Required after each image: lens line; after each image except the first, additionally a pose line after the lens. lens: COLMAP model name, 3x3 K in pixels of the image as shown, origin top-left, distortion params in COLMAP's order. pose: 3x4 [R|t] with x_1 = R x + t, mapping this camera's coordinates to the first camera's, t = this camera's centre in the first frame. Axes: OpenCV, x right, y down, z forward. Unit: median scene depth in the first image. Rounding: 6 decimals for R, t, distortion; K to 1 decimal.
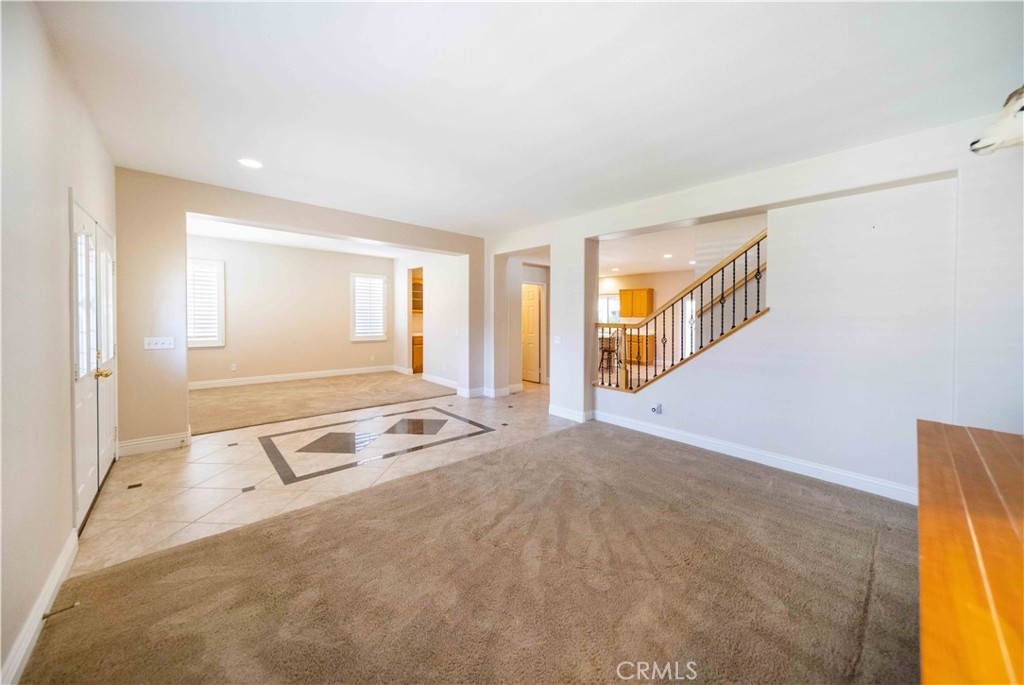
lens RADIAL K [[354.0, 0, 513.7], [0, 354.0, 317.3], [0, 0, 1]] dist [0.016017, 0.000018]
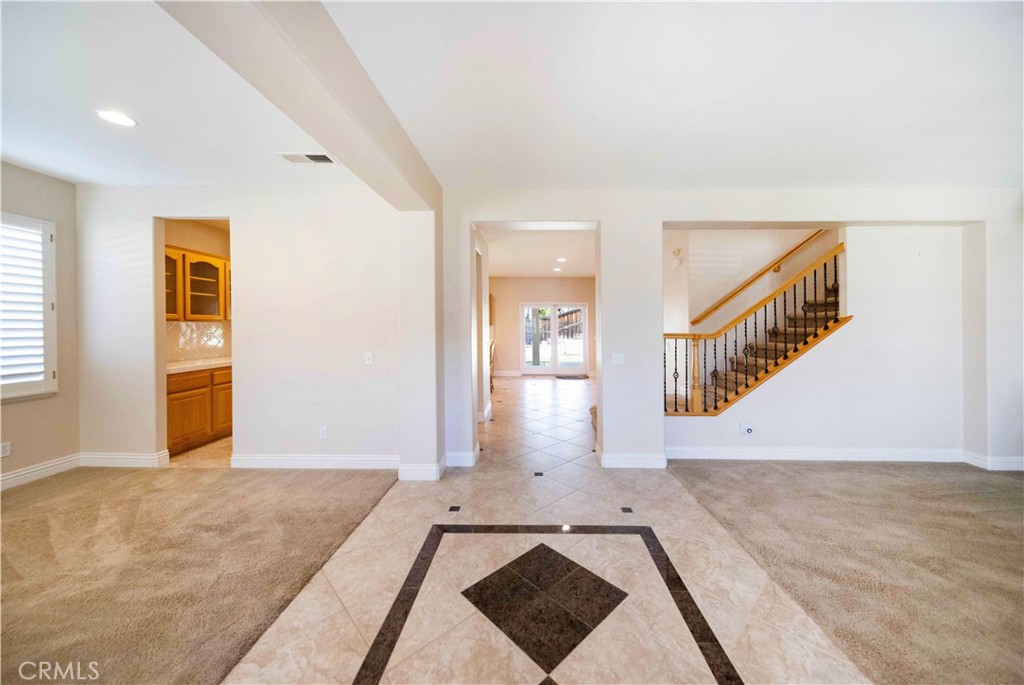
lens RADIAL K [[358.9, 0, 529.9], [0, 358.9, 327.7], [0, 0, 1]] dist [-0.008287, -0.000048]
pose [[0.678188, -0.020896, 0.734591, -0.313613], [0.010517, 0.999769, 0.018730, -0.007638], [-0.734813, -0.004977, 0.678251, 0.395305]]
